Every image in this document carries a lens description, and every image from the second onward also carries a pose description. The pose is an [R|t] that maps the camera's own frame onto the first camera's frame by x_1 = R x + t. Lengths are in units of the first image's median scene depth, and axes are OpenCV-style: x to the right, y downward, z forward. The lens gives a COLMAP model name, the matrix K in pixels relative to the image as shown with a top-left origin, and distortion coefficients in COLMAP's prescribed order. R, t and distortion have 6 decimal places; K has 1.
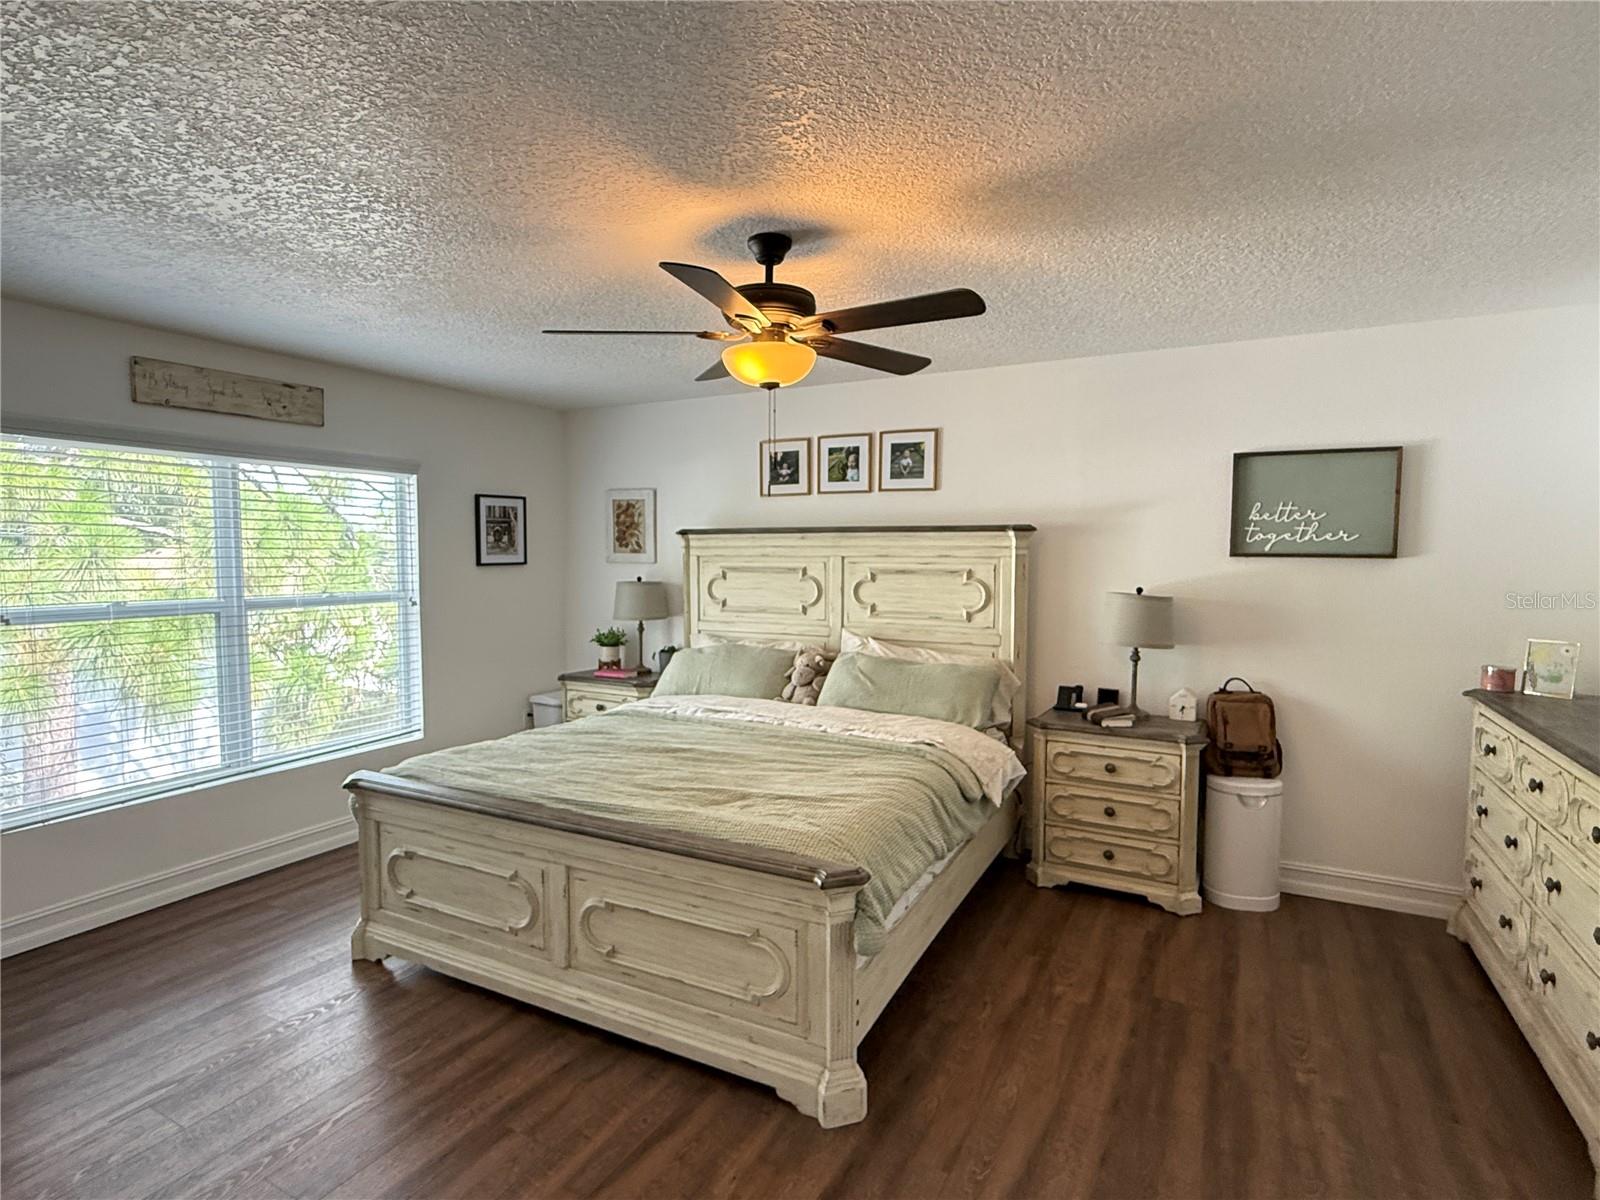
lens RADIAL K [[835.4, 0, 796.8], [0, 835.4, 605.3], [0, 0, 1]] dist [0.023130, -0.000600]
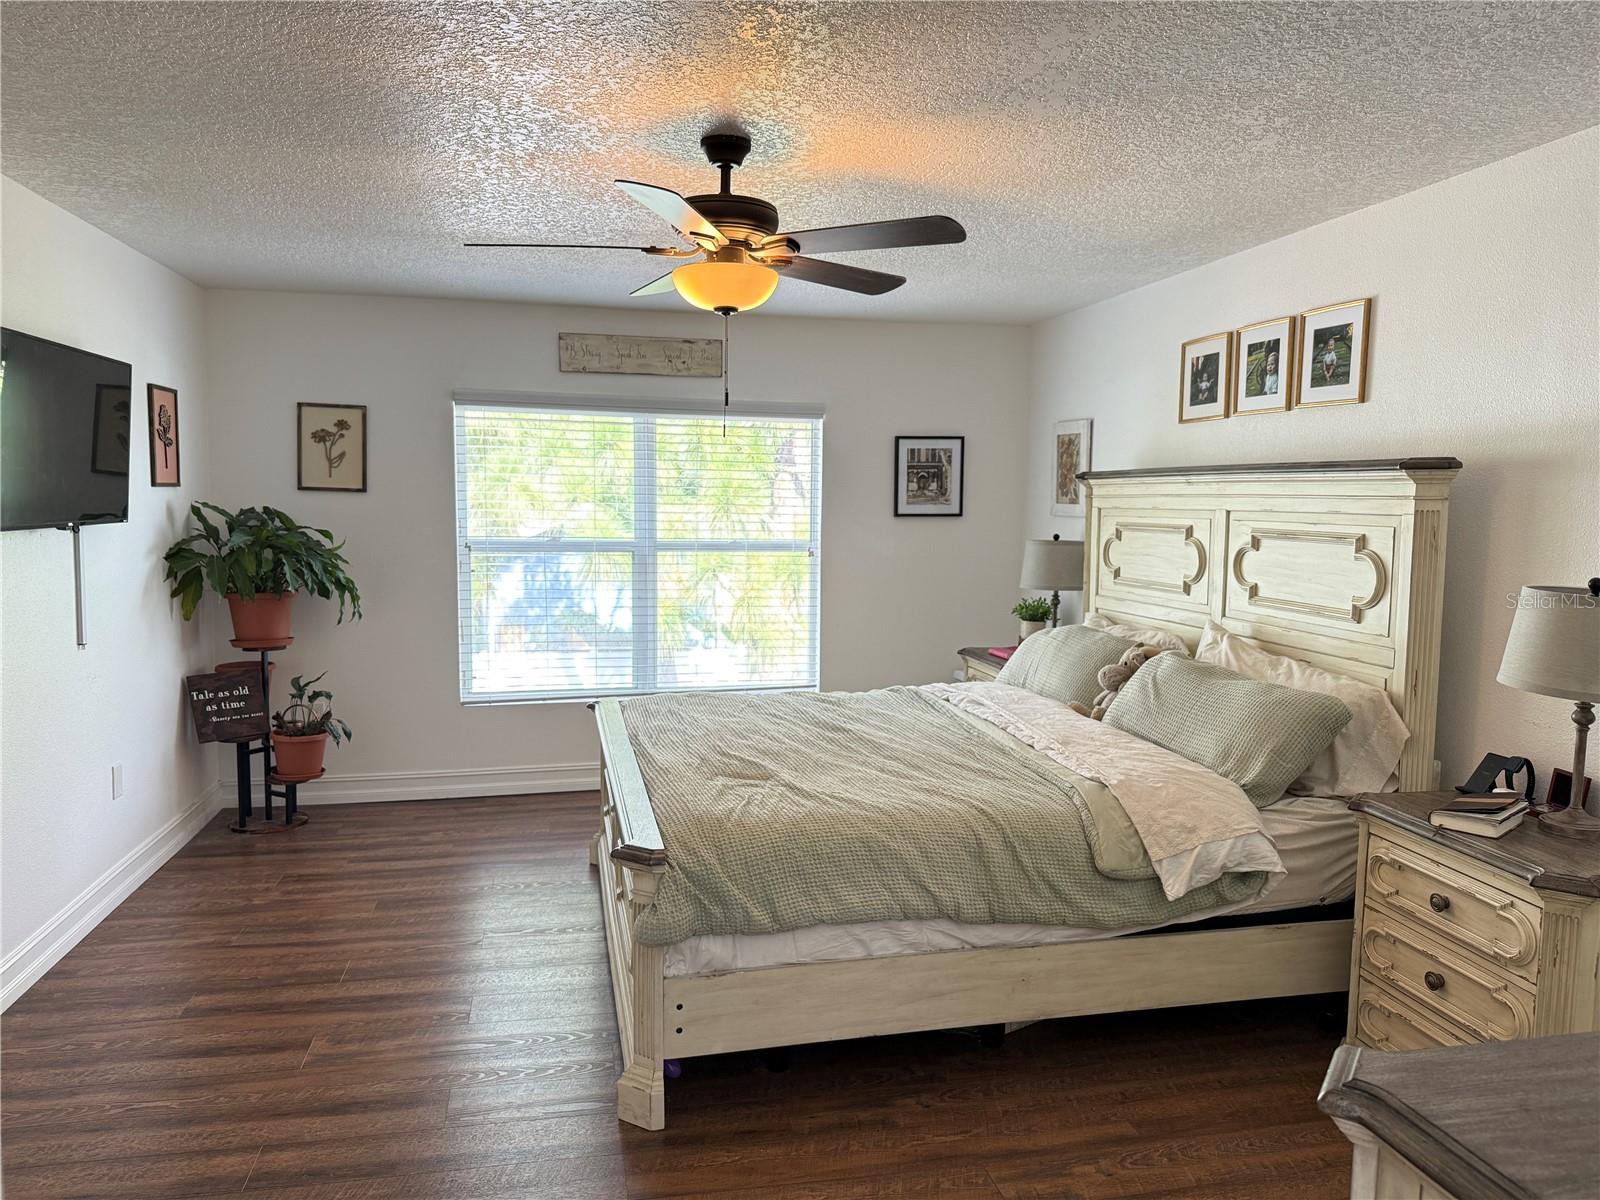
lens RADIAL K [[1120.7, 0, 800.0], [0, 1120.7, 600.0], [0, 0, 1]] dist [0.165023, -0.271360]
pose [[0.653848, 0.076268, -0.752772, 0.521314], [-0.062057, 0.996960, 0.047107, -0.009291], [0.754077, 0.015914, 0.656593, 0.152989]]
